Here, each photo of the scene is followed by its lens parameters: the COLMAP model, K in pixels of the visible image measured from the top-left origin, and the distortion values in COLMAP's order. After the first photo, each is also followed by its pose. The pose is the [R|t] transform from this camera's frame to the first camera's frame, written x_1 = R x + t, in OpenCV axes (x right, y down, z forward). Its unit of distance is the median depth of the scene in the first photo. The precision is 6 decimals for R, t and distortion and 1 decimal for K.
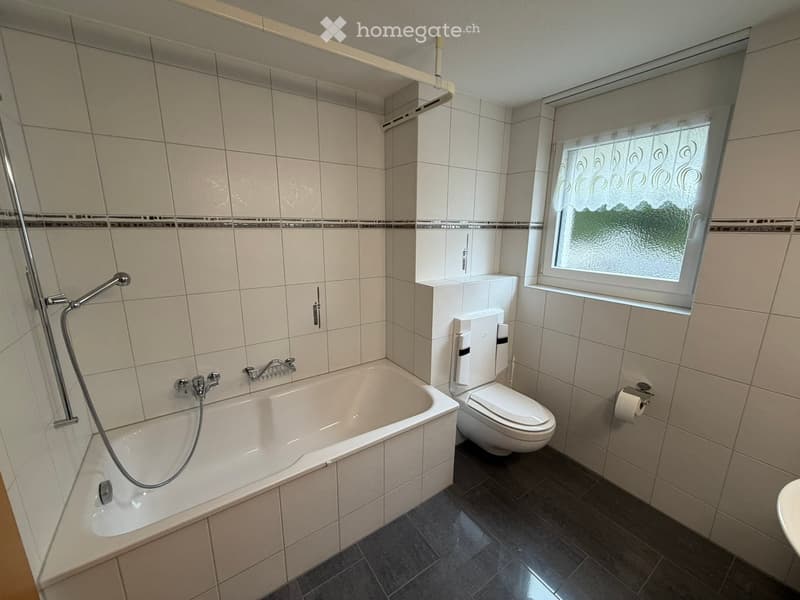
lens RADIAL K [[321.5, 0, 397.2], [0, 321.5, 295.7], [0, 0, 1]] dist [0.000912, 0.000162]
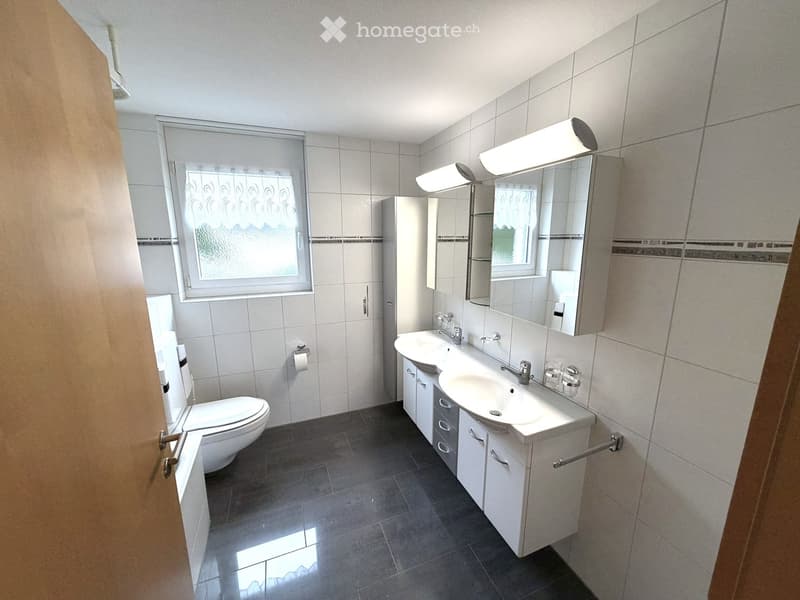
lens RADIAL K [[321.5, 0, 397.1], [0, 321.5, 303.3], [0, 0, 1]] dist [0.000912, 0.000162]
pose [[0.212009, -0.199268, 0.956736, -0.528537], [0.220617, 0.963478, 0.151784, -0.041397], [-0.952040, 0.178892, 0.248228, 0.167992]]
